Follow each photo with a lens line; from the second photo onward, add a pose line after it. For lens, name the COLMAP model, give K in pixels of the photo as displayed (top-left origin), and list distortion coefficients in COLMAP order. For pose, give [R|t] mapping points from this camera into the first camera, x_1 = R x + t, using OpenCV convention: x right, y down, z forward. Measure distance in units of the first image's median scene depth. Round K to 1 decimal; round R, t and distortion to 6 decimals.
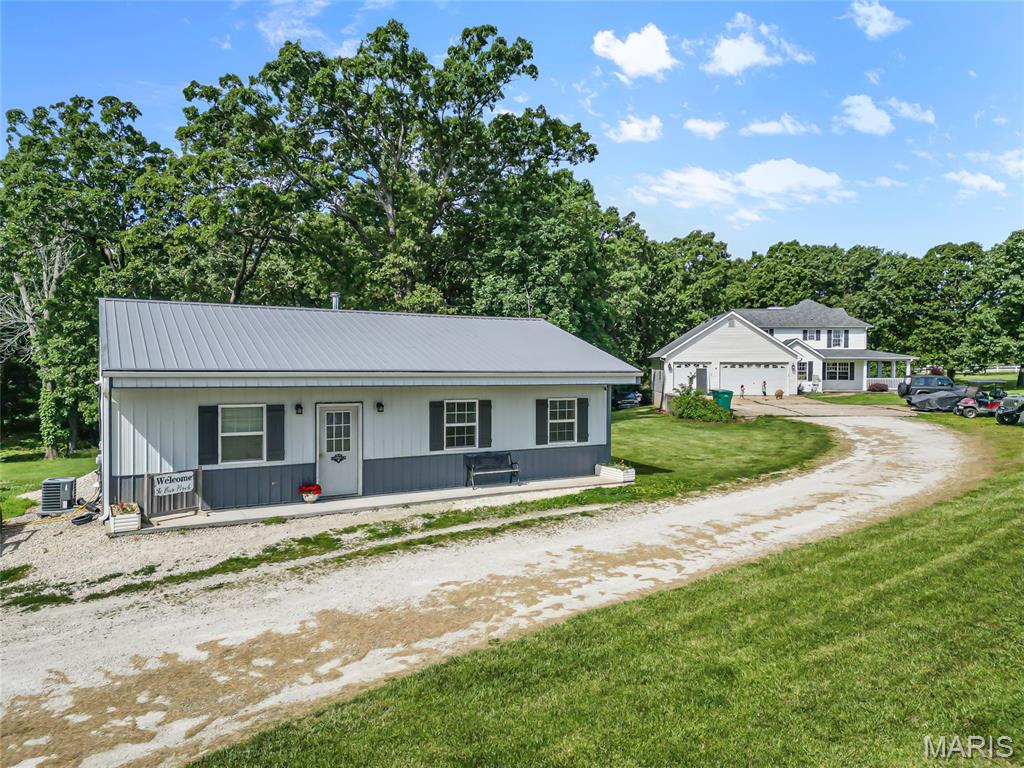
lens RADIAL K [[714.1, 0, 516.2], [0, 714.1, 379.8], [0, 0, 1]] dist [0.103913, -0.114809]
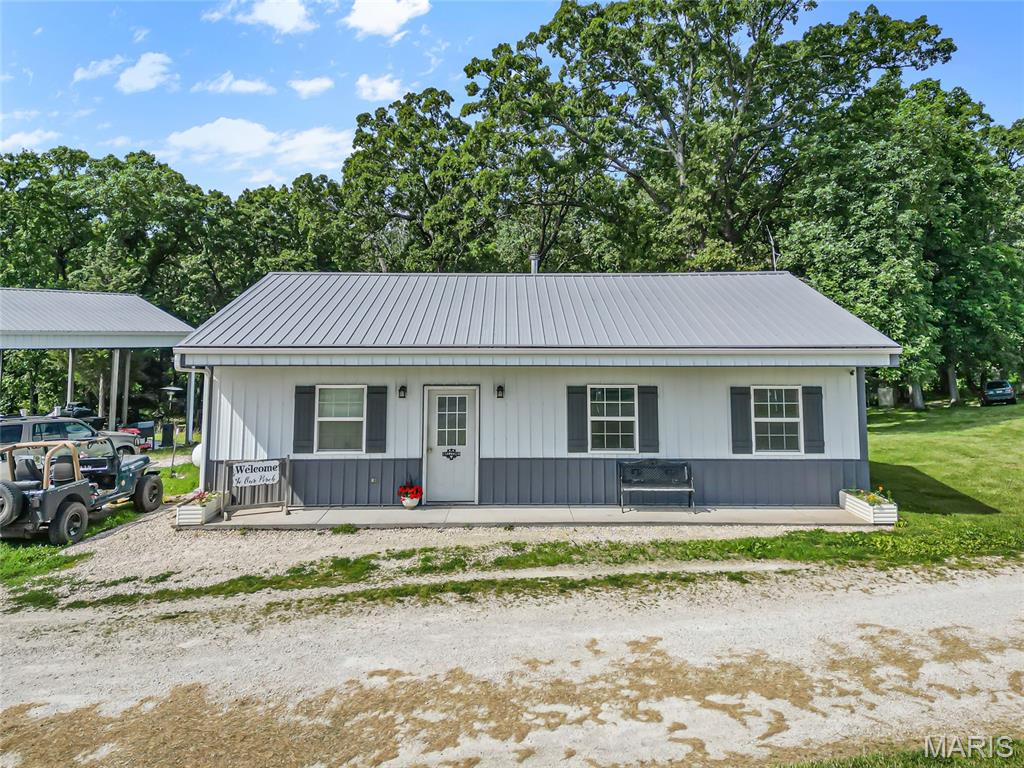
lens RADIAL K [[760.4, 0, 509.2], [0, 760.4, 264.8], [0, 0, 1]] dist [0.092429, -0.096334]
pose [[0.869785, -0.050864, -0.490802, 0.104310], [-0.003011, 0.994107, -0.108359, -0.004556], [0.493421, 0.095727, 0.864507, 0.109624]]
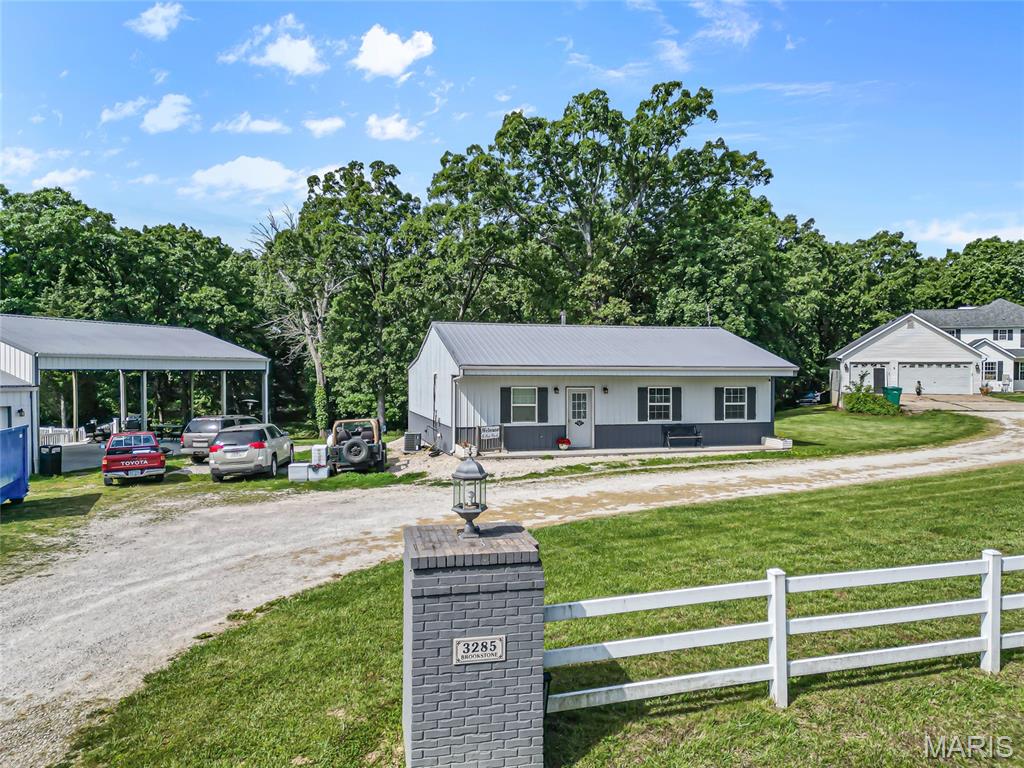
lens RADIAL K [[715.1, 0, 512.1], [0, 715.1, 380.8], [0, 0, 1]] dist [0.089231, -0.087303]
pose [[0.970495, 0.003275, -0.241097, -0.008170], [-0.003933, 0.999990, -0.002245, 0.009591], [0.241088, 0.003127, 0.970498, -0.215738]]
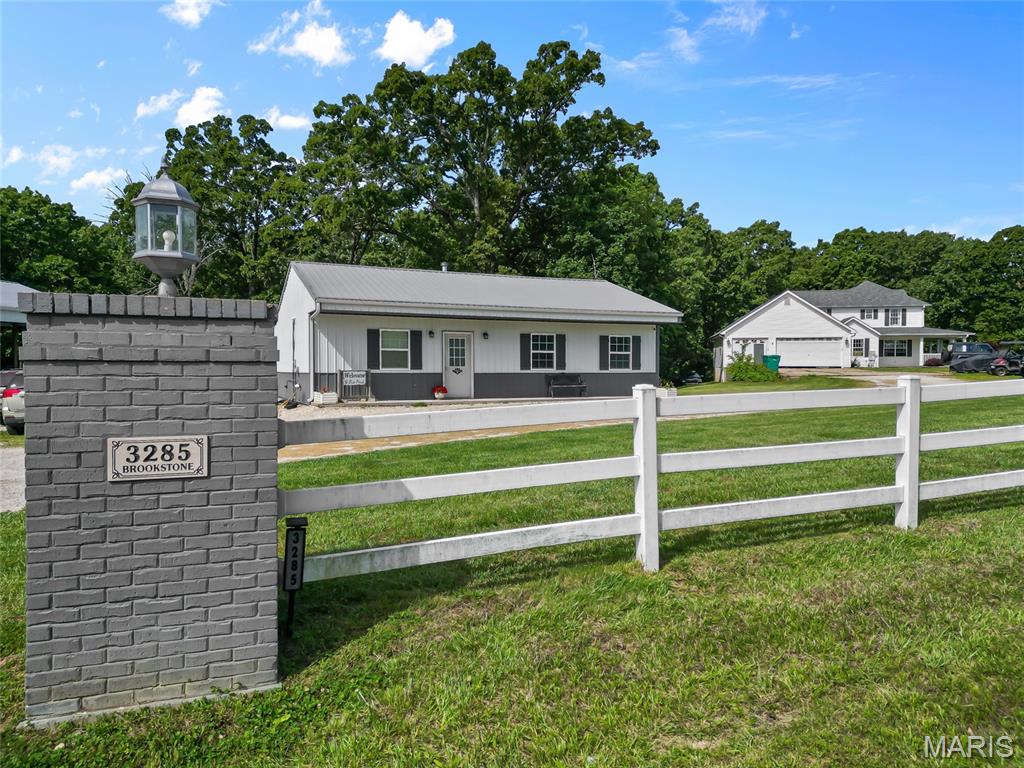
lens RADIAL K [[715.1, 0, 512.1], [0, 715.1, 380.8], [0, 0, 1]] dist [0.089231, -0.087303]
pose [[0.994678, -0.000722, -0.103028, 0.001446], [0.000678, 1.000000, -0.000455, 0.054018], [0.103028, 0.000383, 0.994678, -0.158342]]
